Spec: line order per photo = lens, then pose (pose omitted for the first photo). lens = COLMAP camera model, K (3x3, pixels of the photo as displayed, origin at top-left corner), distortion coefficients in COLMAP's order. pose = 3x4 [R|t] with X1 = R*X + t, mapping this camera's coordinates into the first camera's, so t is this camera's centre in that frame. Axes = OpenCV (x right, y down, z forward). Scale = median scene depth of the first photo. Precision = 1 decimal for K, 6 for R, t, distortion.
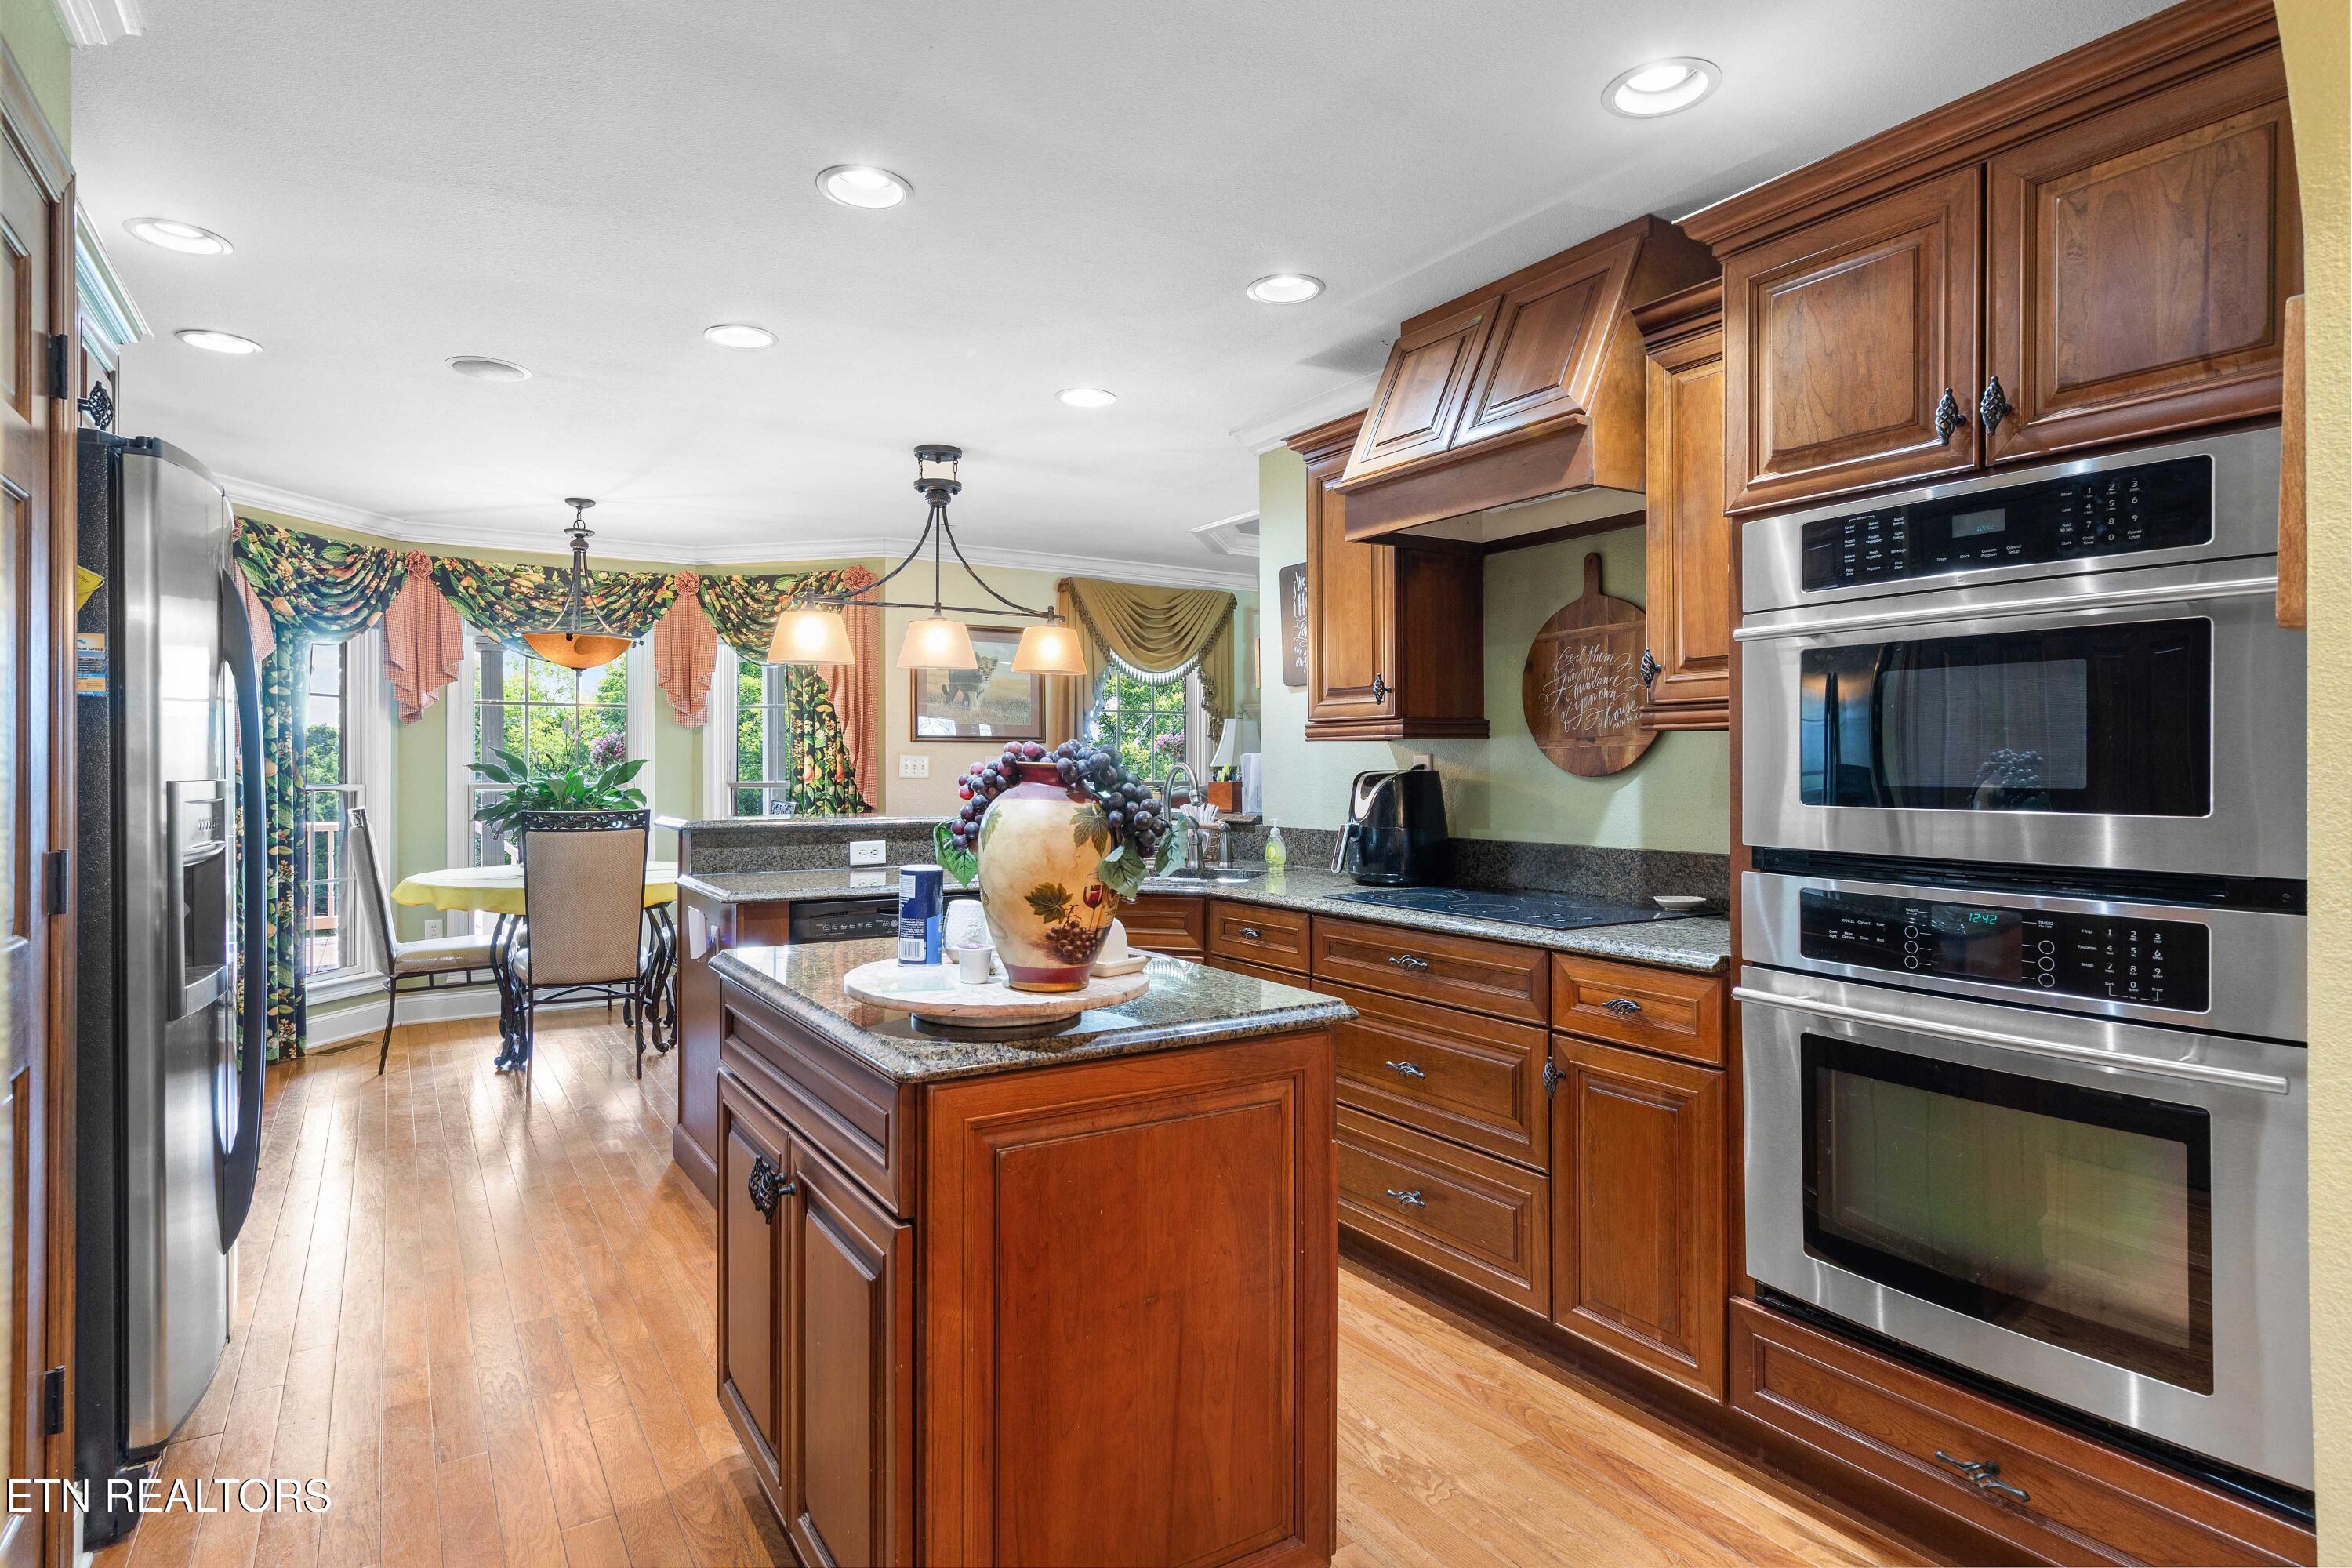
lens RADIAL K [[1219.2, 0, 1176.0], [0, 1219.2, 784.0], [0, 0, 1]] dist [0.004223, -0.001783]
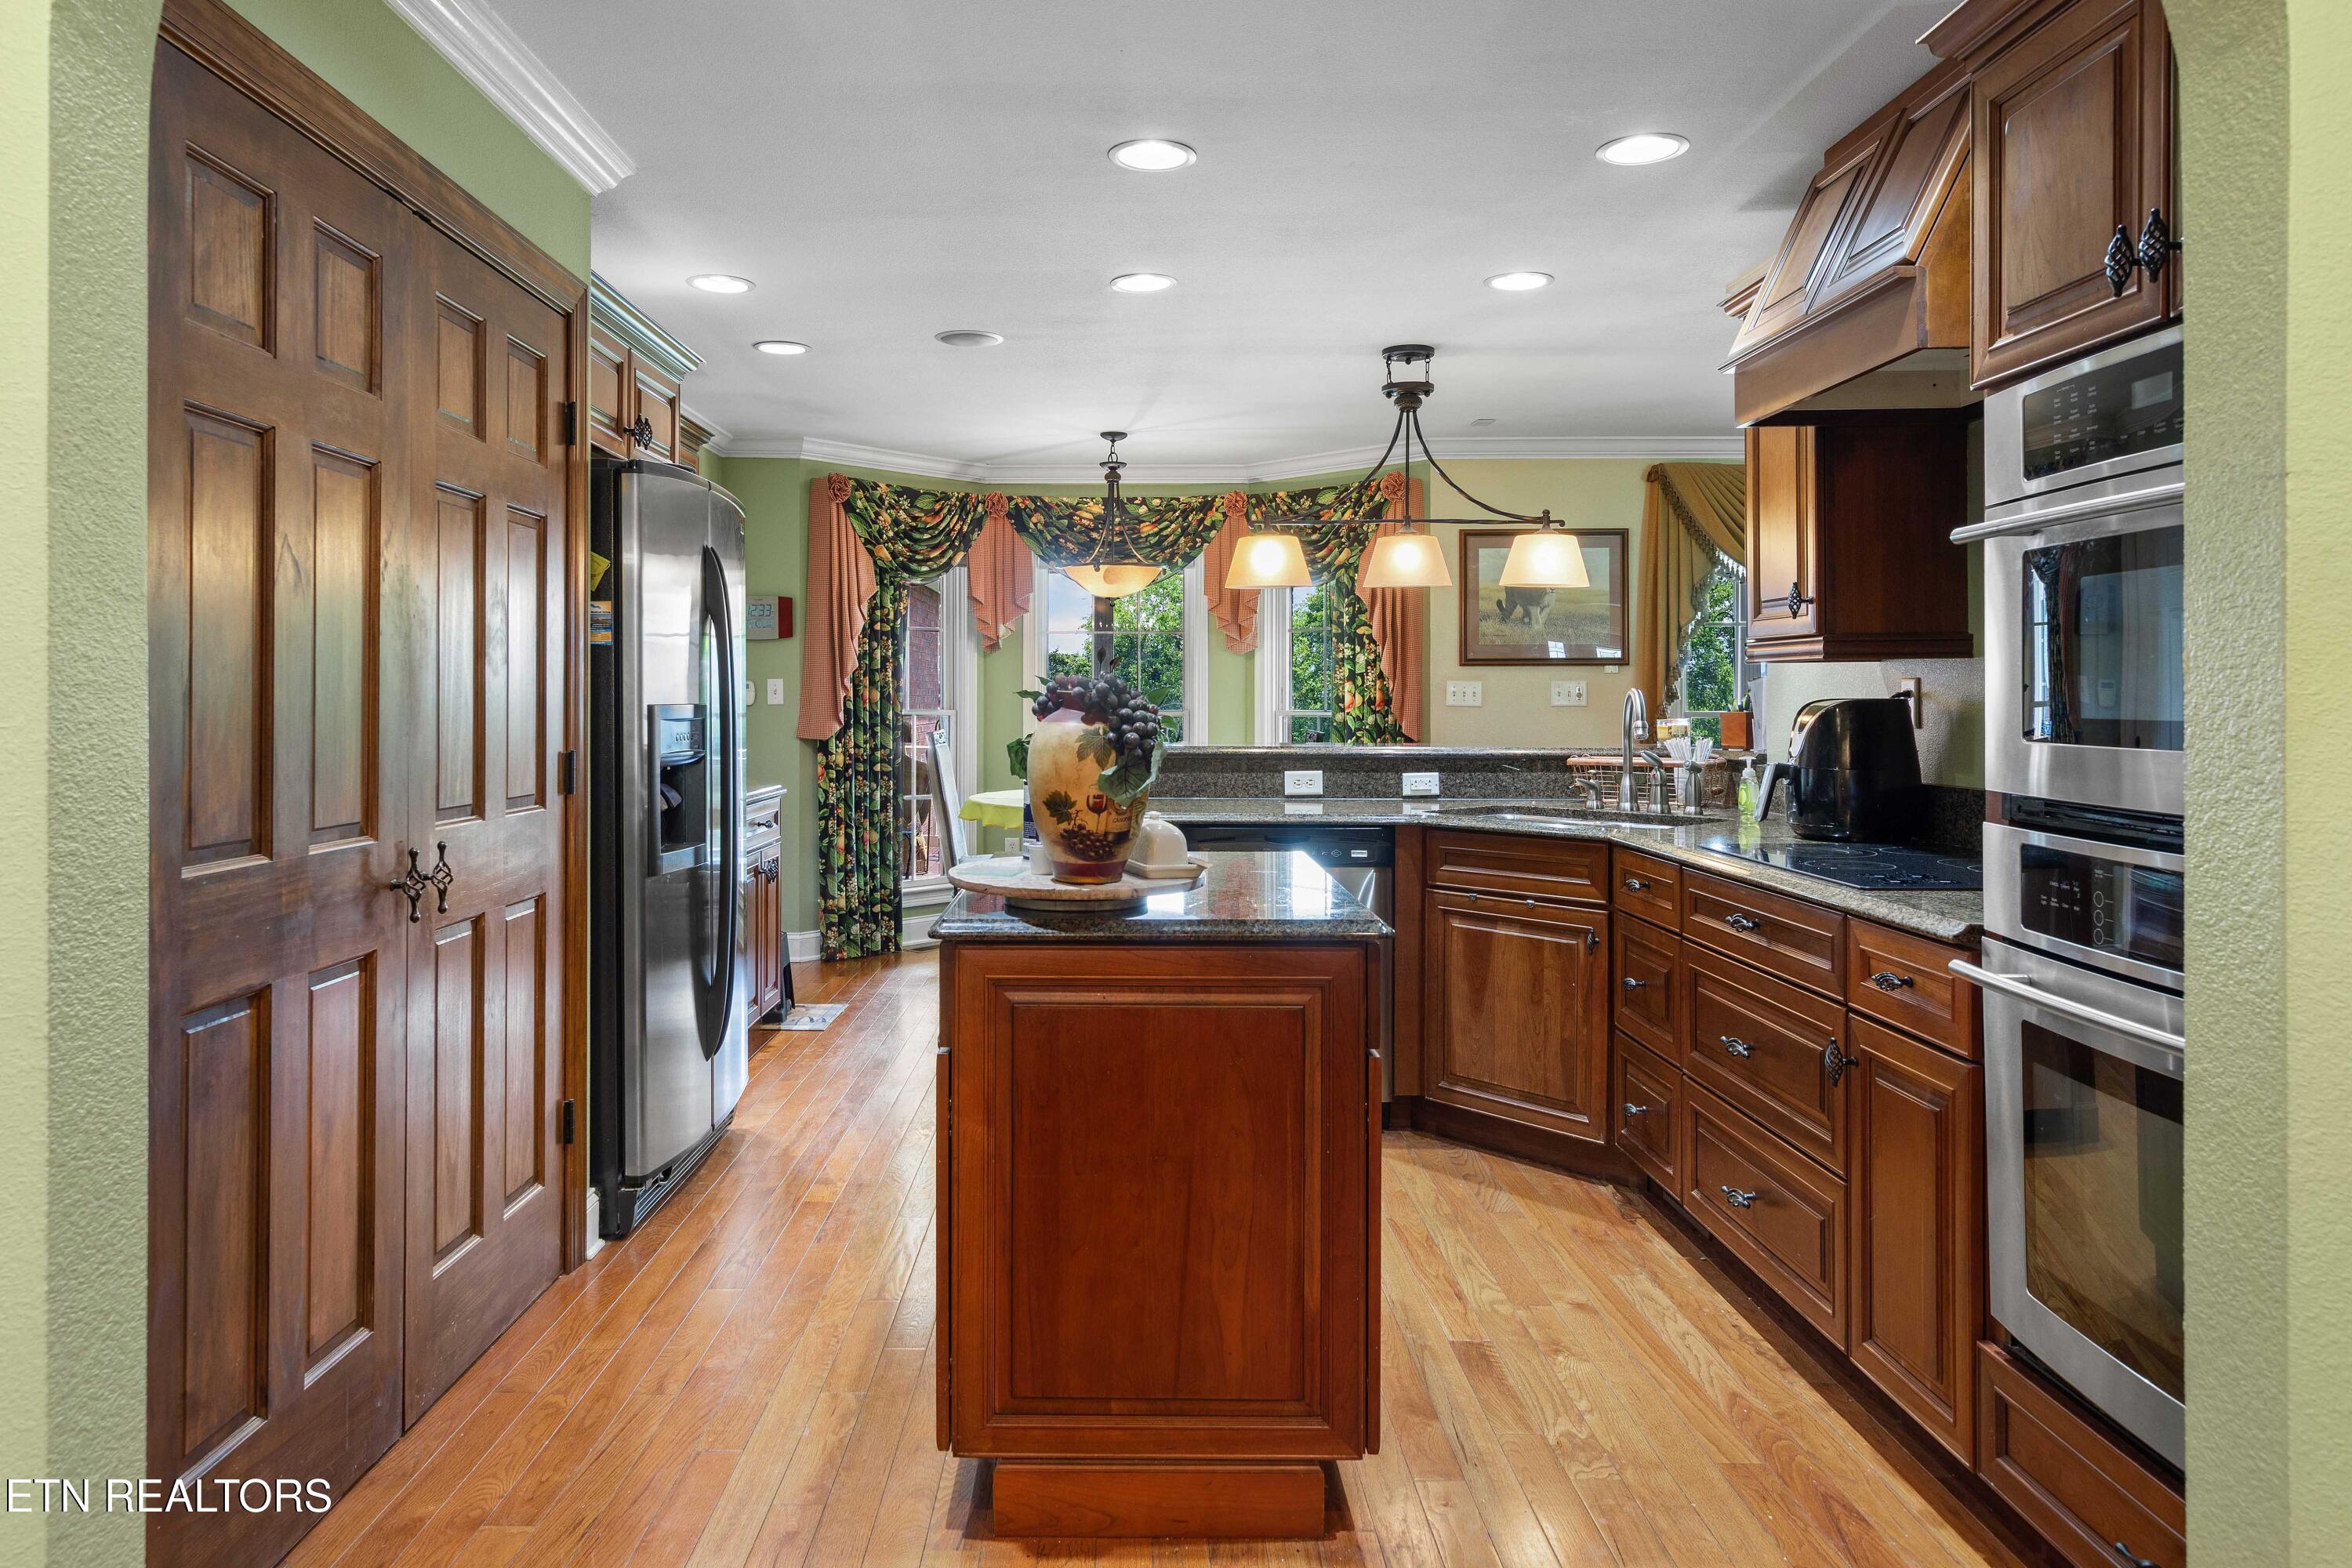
lens RADIAL K [[1517.5, 0, 1172.1], [0, 1517.5, 725.3], [0, 0, 1]] dist [0.000773, -0.000549]
pose [[0.855200, 0.010675, -0.518189, 0.250053], [-0.007045, 0.999935, 0.008973, 0.000608], [0.518251, -0.004023, 0.855219, -0.073815]]
